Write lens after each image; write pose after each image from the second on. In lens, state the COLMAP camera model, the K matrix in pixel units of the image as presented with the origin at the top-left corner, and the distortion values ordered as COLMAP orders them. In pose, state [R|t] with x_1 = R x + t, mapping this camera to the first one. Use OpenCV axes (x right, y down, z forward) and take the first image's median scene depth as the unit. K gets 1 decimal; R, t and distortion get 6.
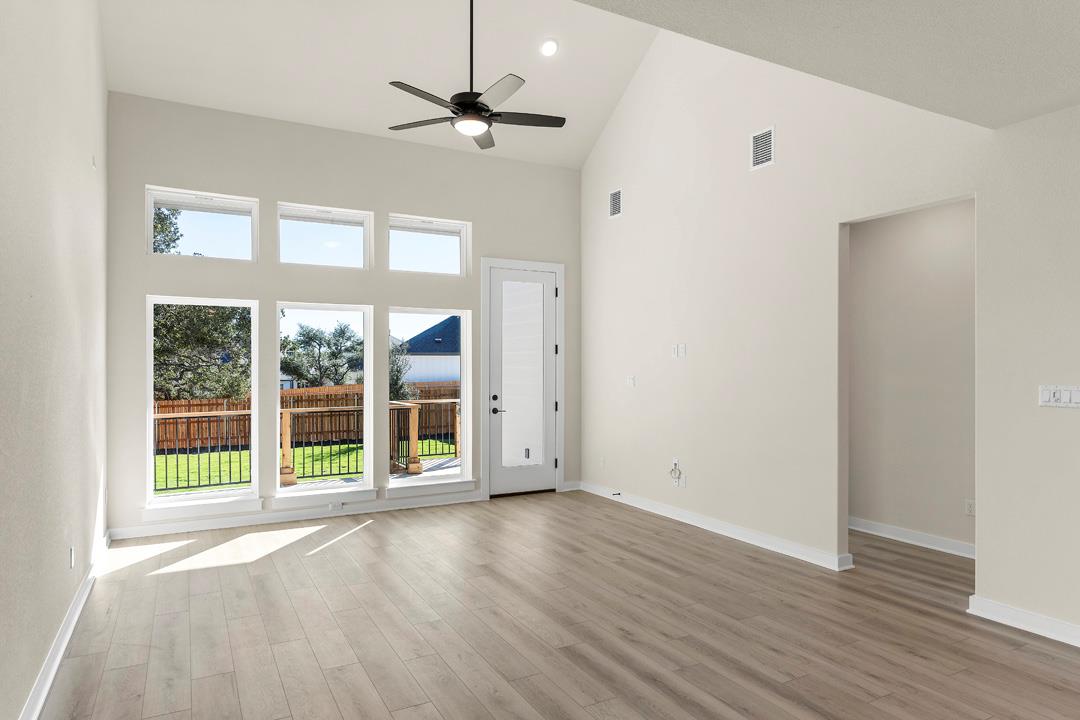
lens RADIAL K [[656.4, 0, 557.0], [0, 656.4, 360.4], [0, 0, 1]] dist [-0.002185, -0.000649]
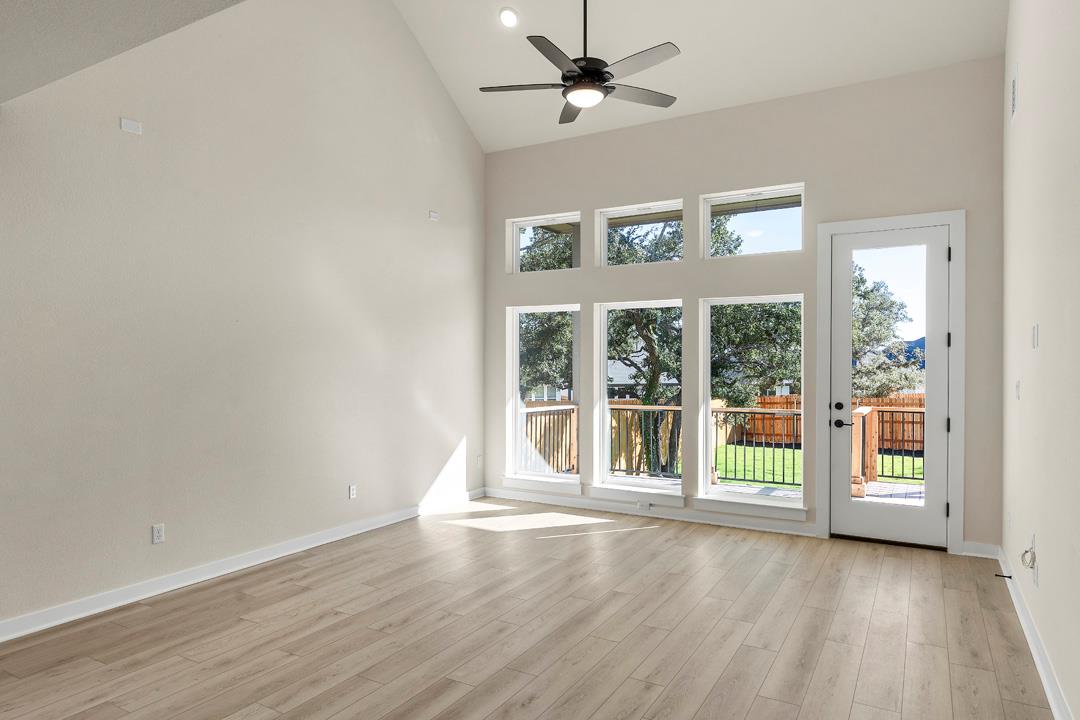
lens RADIAL K [[673.6, 0, 513.8], [0, 673.6, 367.5], [0, 0, 1]] dist [-0.005538, 0.000423]
pose [[0.496771, 0.007571, -0.867849, 0.399089], [0.004366, 0.999928, 0.011222, 0.001937], [0.867871, -0.009363, 0.496701, 0.295616]]
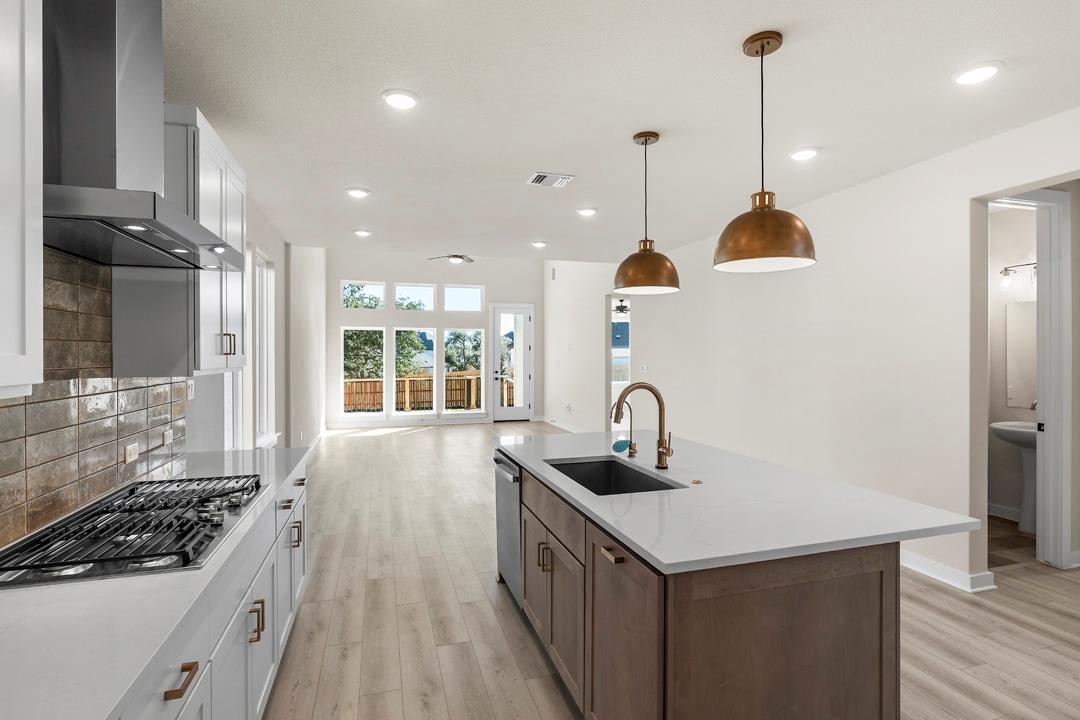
lens RADIAL K [[524.4, 0, 540.0], [0, 524.4, 360.0], [0, 0, 1]] dist [0.001179, 0.000218]
pose [[0.976329, 0.001449, -0.216284, 0.391880], [0.001920, 0.999880, 0.015367, -0.005656], [0.216280, -0.015418, 0.976210, -0.554945]]
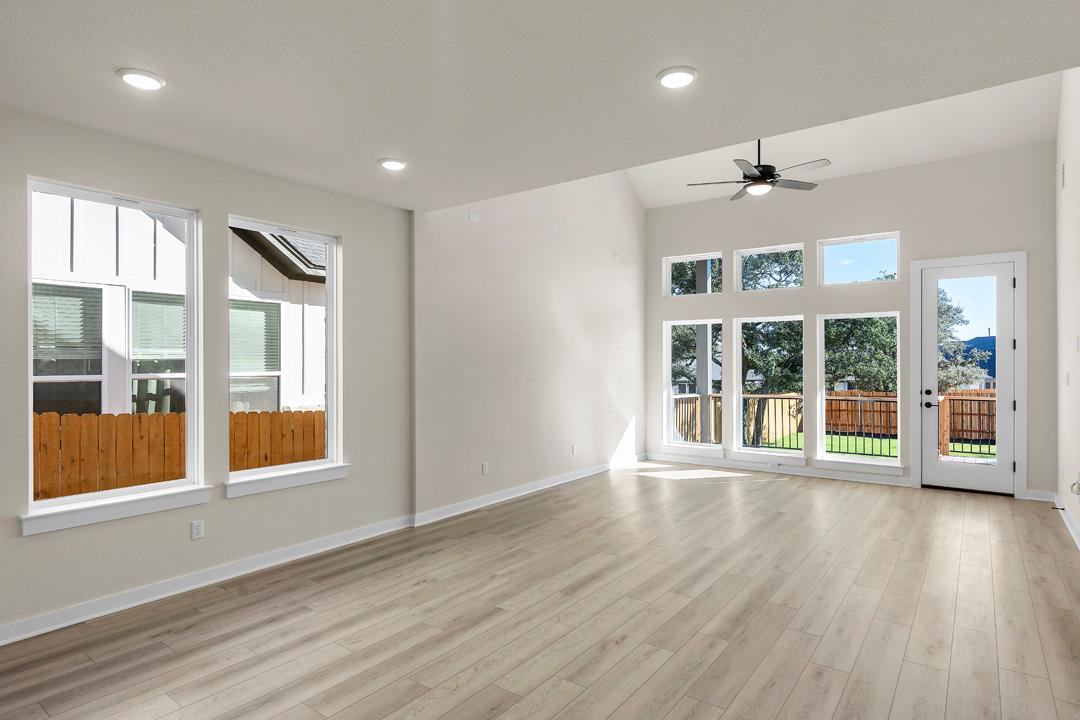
lens RADIAL K [[589.2, 0, 525.0], [0, 589.2, 361.9], [0, 0, 1]] dist [-0.003890, -0.000509]
pose [[0.400308, -0.000164, -0.916381, 0.517630], [0.007171, 0.999970, 0.002953, 0.000741], [0.916353, -0.007753, 0.400297, 0.035224]]
